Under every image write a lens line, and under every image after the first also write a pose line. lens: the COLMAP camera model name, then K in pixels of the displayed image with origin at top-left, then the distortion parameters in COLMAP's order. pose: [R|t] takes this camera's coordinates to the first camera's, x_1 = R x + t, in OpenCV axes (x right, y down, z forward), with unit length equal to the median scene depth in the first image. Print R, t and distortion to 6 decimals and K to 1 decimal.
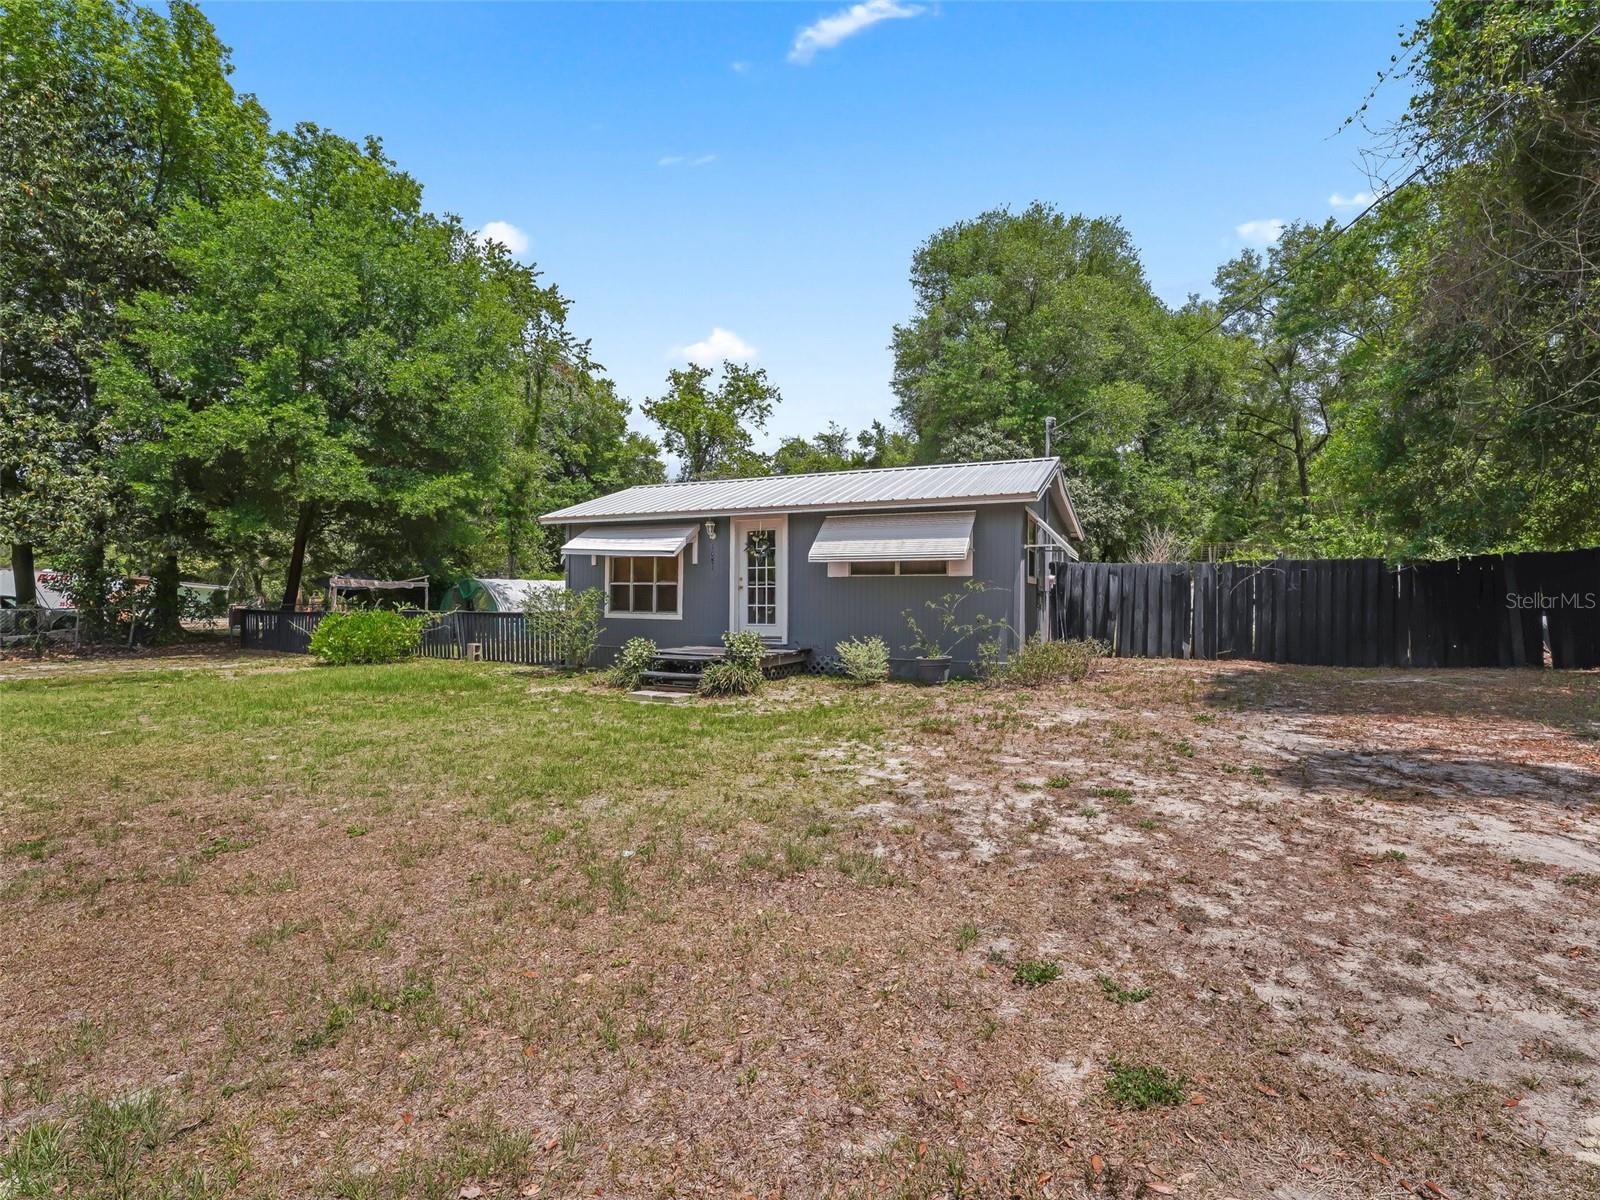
lens RADIAL K [[734.1, 0, 800.6], [0, 734.1, 608.7], [0, 0, 1]] dist [-0.012220, 0.000984]
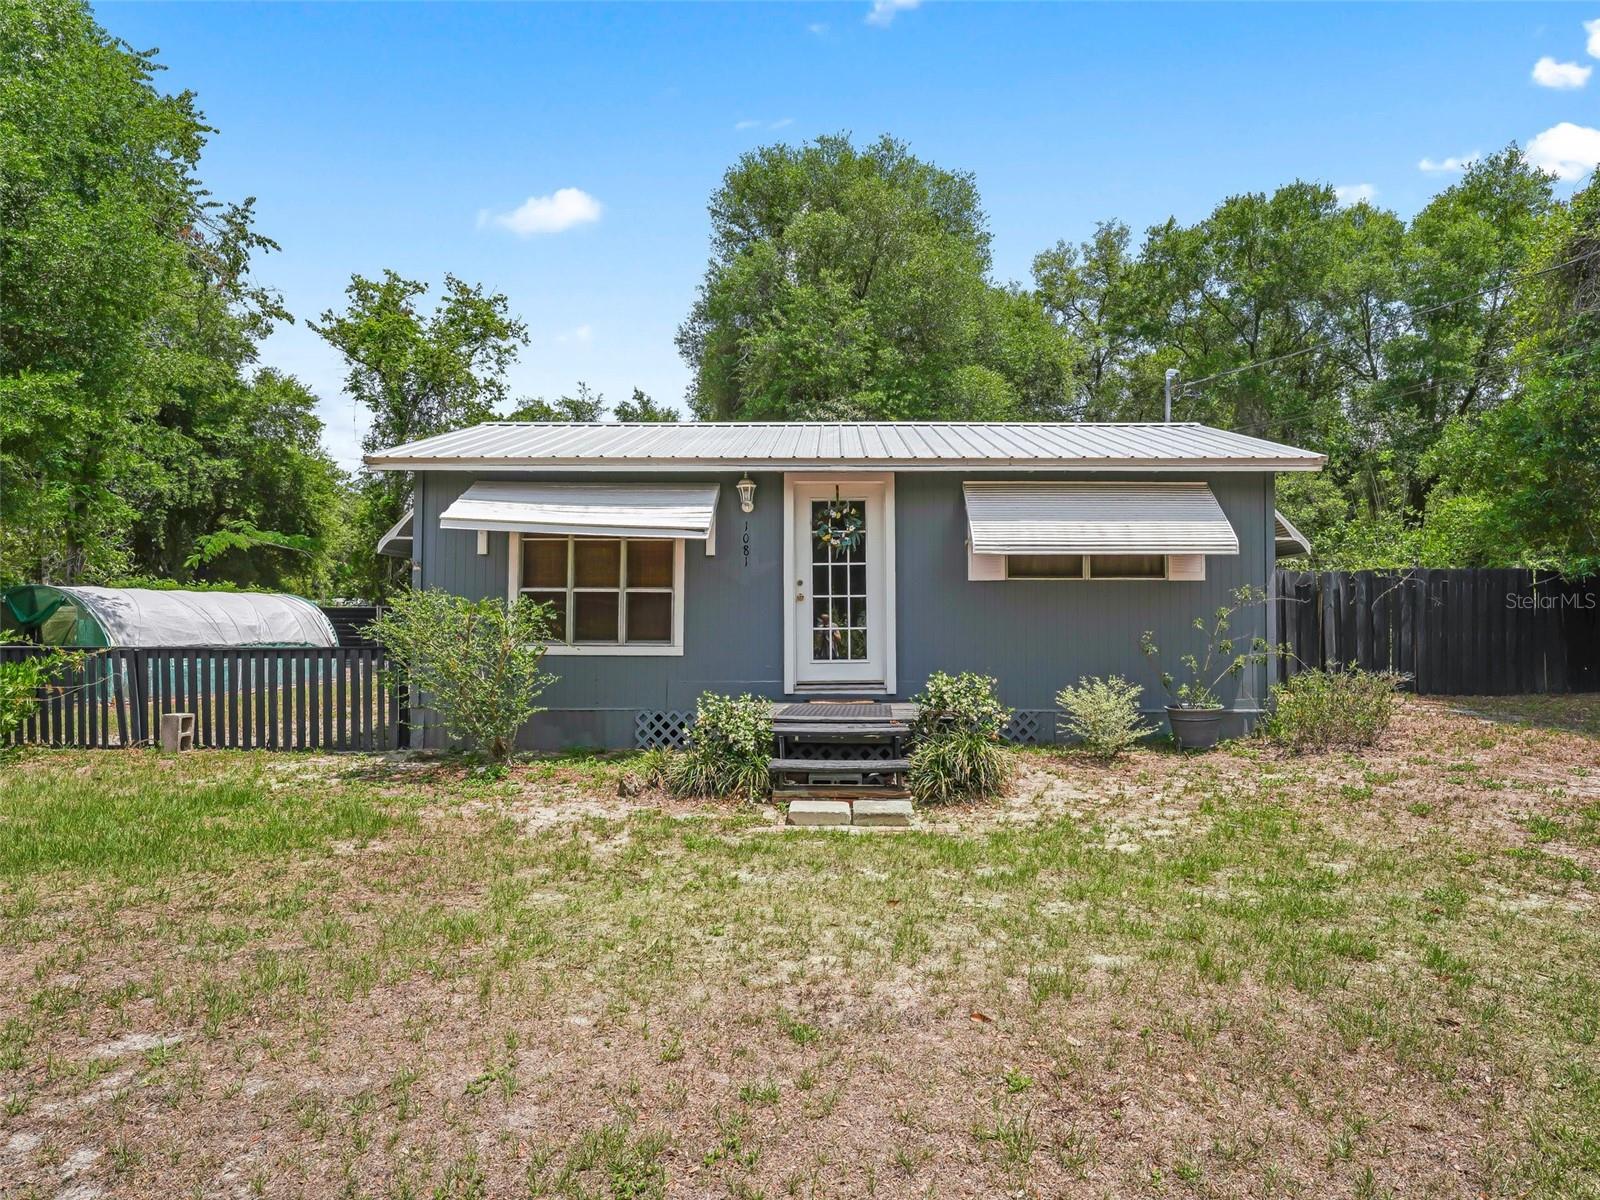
lens RADIAL K [[880.3, 0, 801.5], [0, 880.3, 603.1], [0, 0, 1]] dist [-0.011726, 0.000401]
pose [[0.914030, 0.004891, 0.405616, -0.162593], [0.011117, 0.999250, -0.037102, 0.000679], [-0.405493, 0.038422, 0.913290, 0.166645]]
